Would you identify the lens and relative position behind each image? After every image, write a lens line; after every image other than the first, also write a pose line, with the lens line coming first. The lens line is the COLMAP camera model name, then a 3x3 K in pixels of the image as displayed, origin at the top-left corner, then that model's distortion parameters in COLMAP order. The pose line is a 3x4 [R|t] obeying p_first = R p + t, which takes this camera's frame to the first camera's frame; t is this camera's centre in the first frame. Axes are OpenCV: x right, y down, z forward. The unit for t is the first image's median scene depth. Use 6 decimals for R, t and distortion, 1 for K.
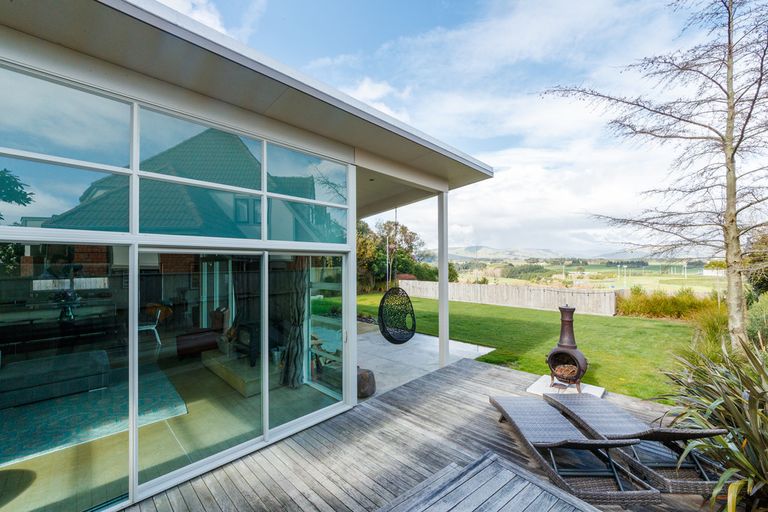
lens RADIAL K [[309.3, 0, 387.5], [0, 309.3, 261.5], [0, 0, 1]] dist [-0.002743, 0.000150]
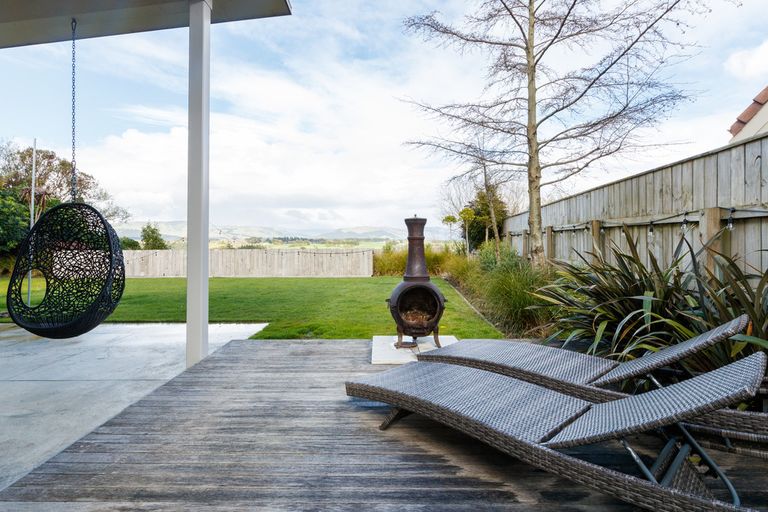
lens RADIAL K [[384.7, 0, 368.2], [0, 384.7, 223.3], [0, 0, 1]] dist [0.003302, 0.000709]
pose [[0.743151, 0.029693, 0.668465, -0.027189], [0.005800, 0.998691, -0.050810, 0.181318], [-0.669099, 0.041637, 0.742006, 0.429045]]
